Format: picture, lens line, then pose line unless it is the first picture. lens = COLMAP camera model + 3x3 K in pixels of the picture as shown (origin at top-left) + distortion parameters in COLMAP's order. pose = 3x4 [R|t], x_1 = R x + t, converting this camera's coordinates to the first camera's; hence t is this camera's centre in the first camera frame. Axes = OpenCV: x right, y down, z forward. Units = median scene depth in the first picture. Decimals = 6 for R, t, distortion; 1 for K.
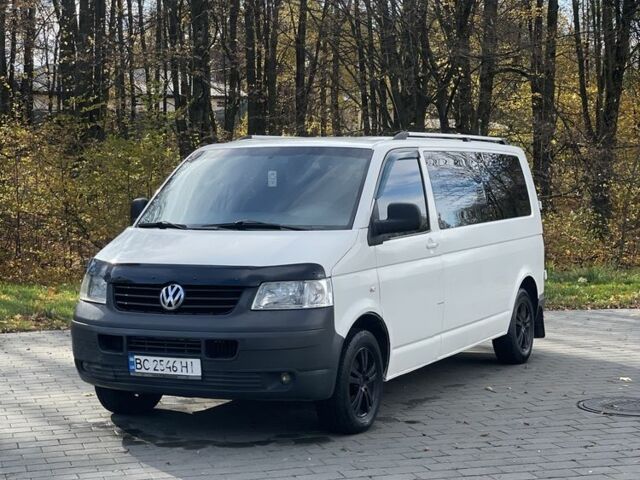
lens RADIAL K [[1186.9, 0, 320.0], [0, 1186.9, 240.0], [0, 0, 1]] dist [0.146094, -0.073113]
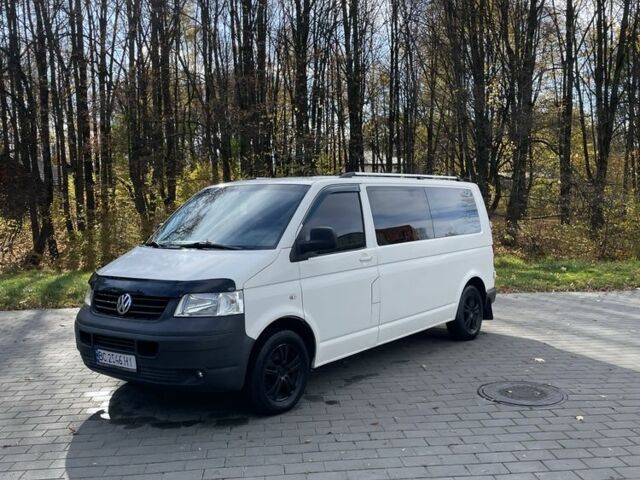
lens RADIAL K [[636.9, 0, 308.0], [0, 636.9, 237.2], [0, 0, 1]] dist [0.124910, -0.210139]
pose [[0.981379, -0.004920, -0.192018, 0.188658], [0.003919, 0.999977, -0.005596, -0.017325], [0.192041, 0.004739, 0.981375, 0.346960]]
